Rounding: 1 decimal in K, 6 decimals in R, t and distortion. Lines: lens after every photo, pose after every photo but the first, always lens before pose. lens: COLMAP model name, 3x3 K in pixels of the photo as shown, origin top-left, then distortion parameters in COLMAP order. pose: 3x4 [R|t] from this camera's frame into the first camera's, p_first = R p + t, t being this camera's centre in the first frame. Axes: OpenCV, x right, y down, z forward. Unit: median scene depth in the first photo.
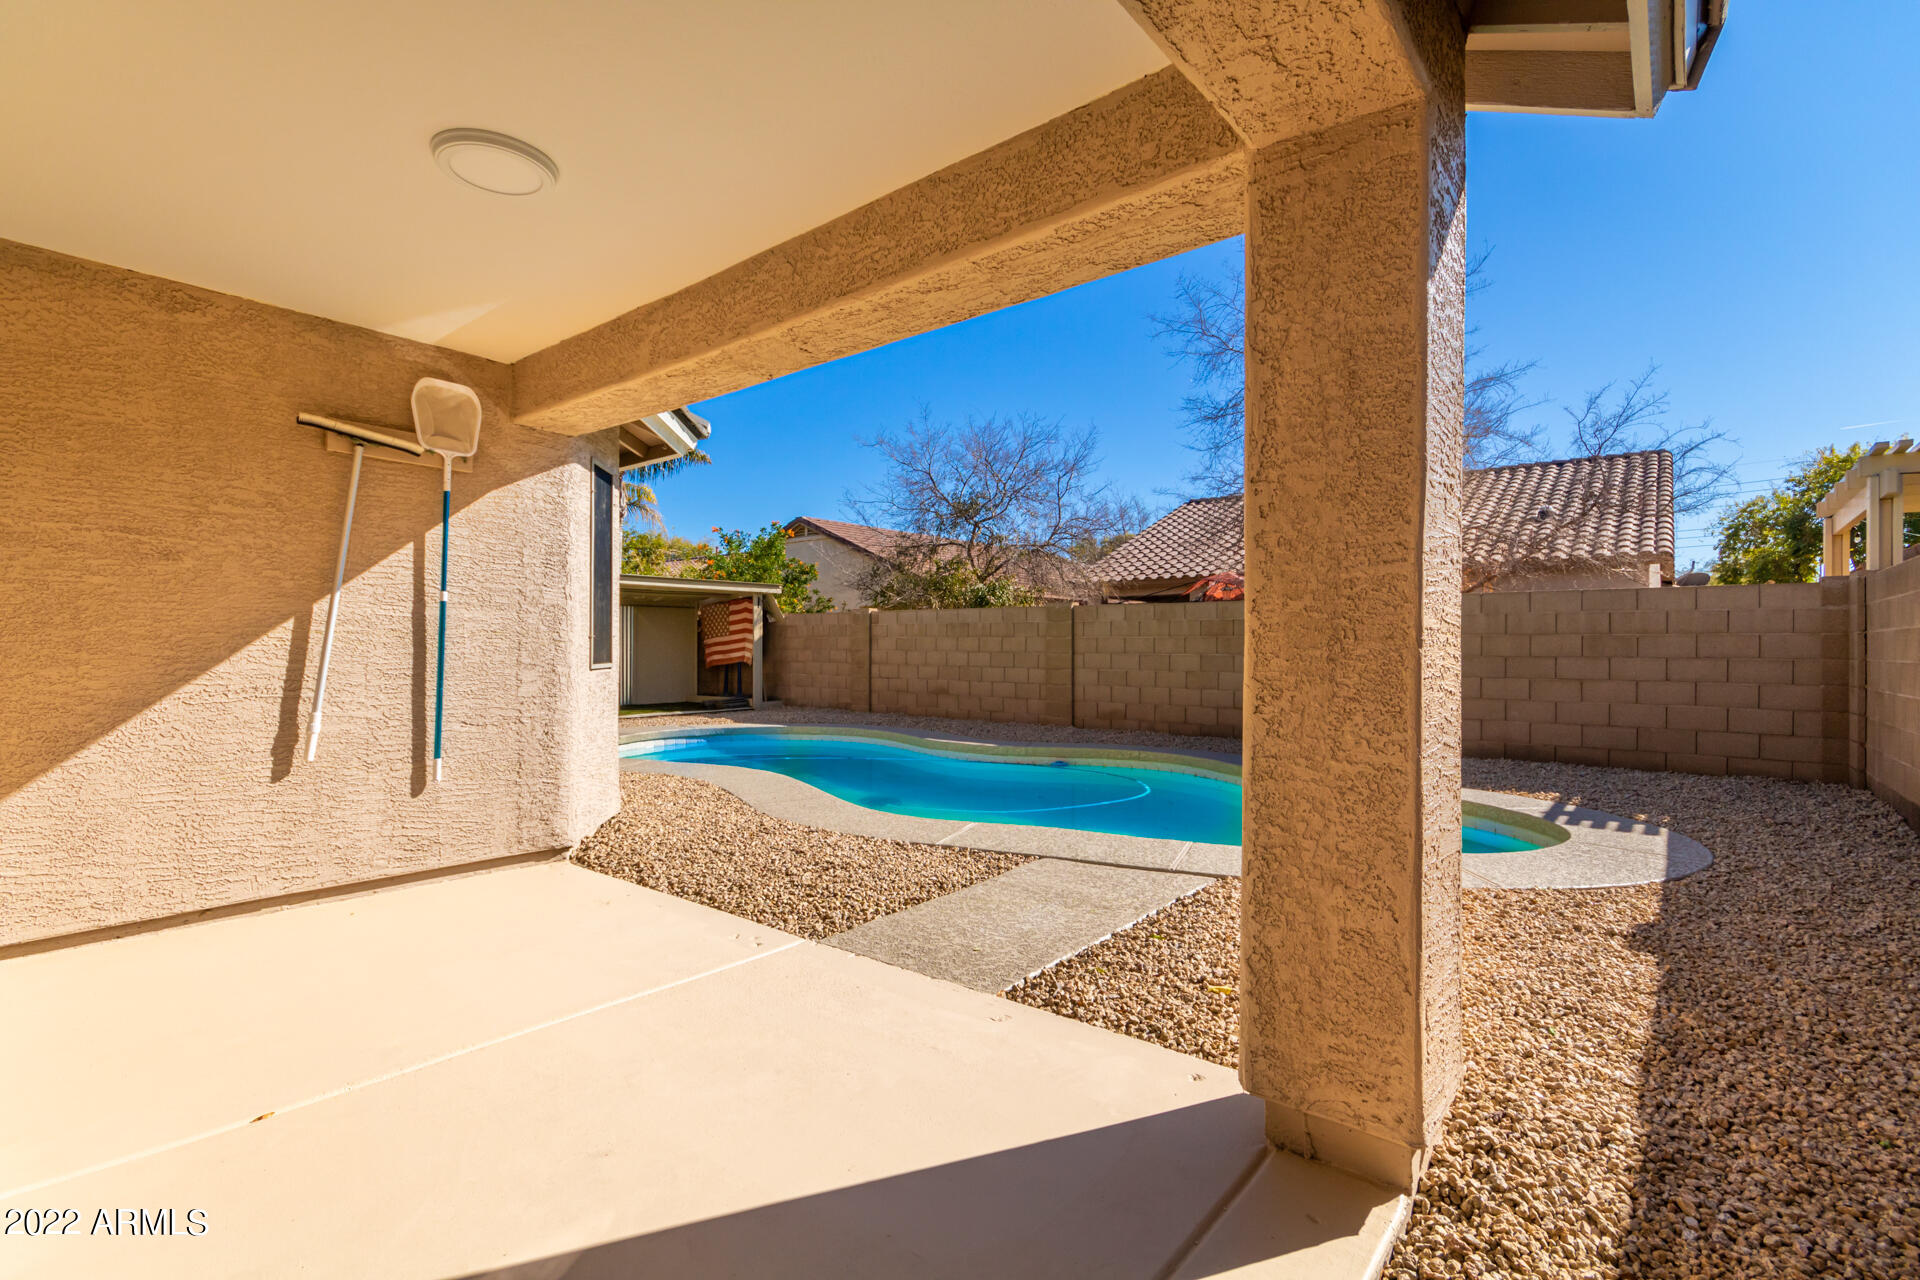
lens RADIAL K [[878.4, 0, 967.3], [0, 878.4, 642.9], [0, 0, 1]] dist [0.002931, 0.001751]
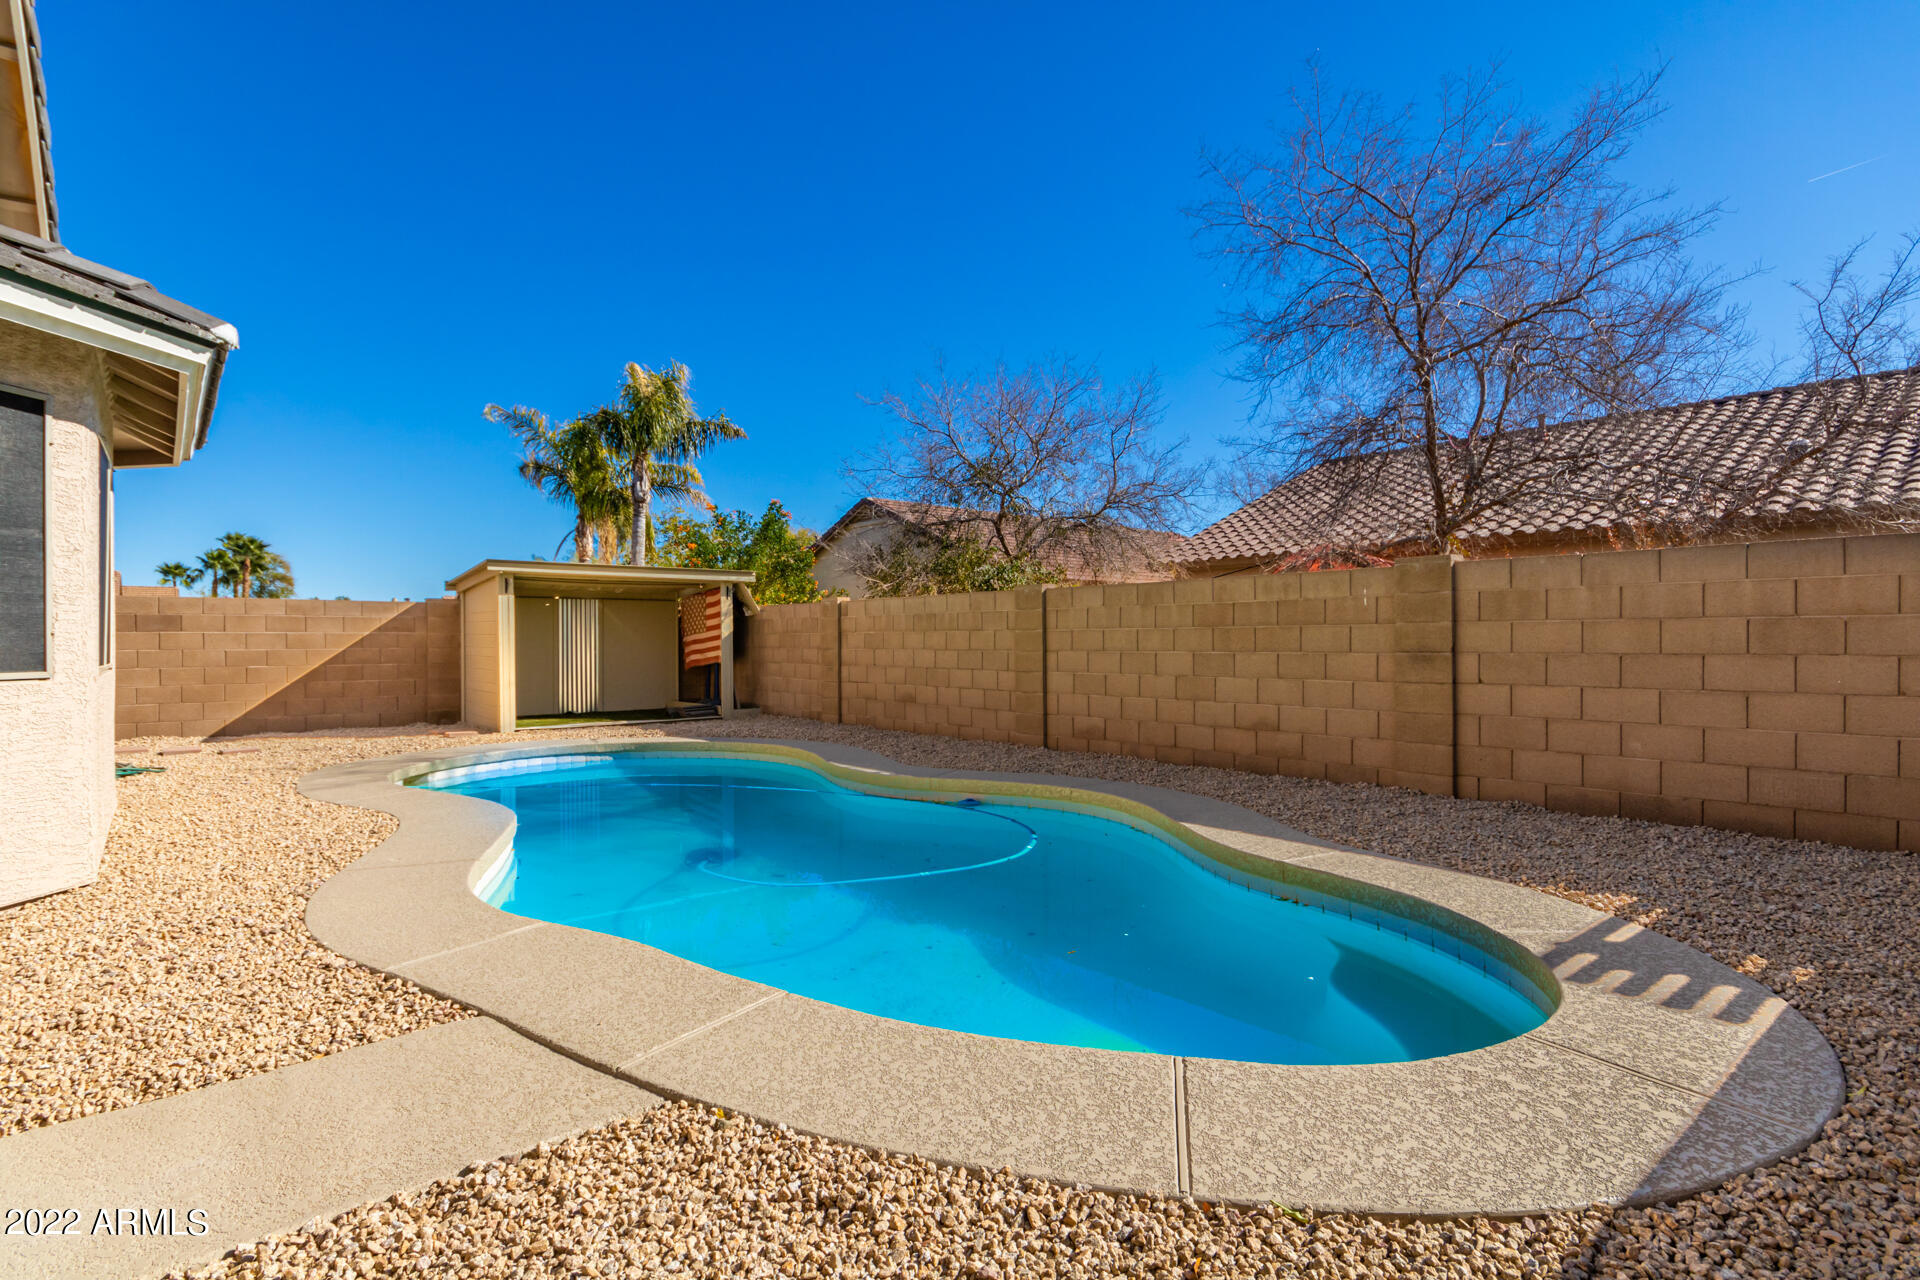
lens RADIAL K [[947.7, 0, 969.1], [0, 947.7, 639.3], [0, 0, 1]] dist [-0.003253, -0.002043]
pose [[0.982027, -0.006944, -0.188611, 0.187942], [0.006993, 0.999975, -0.000402, 0.001289], [0.188609, -0.000924, 0.982052, 0.165838]]
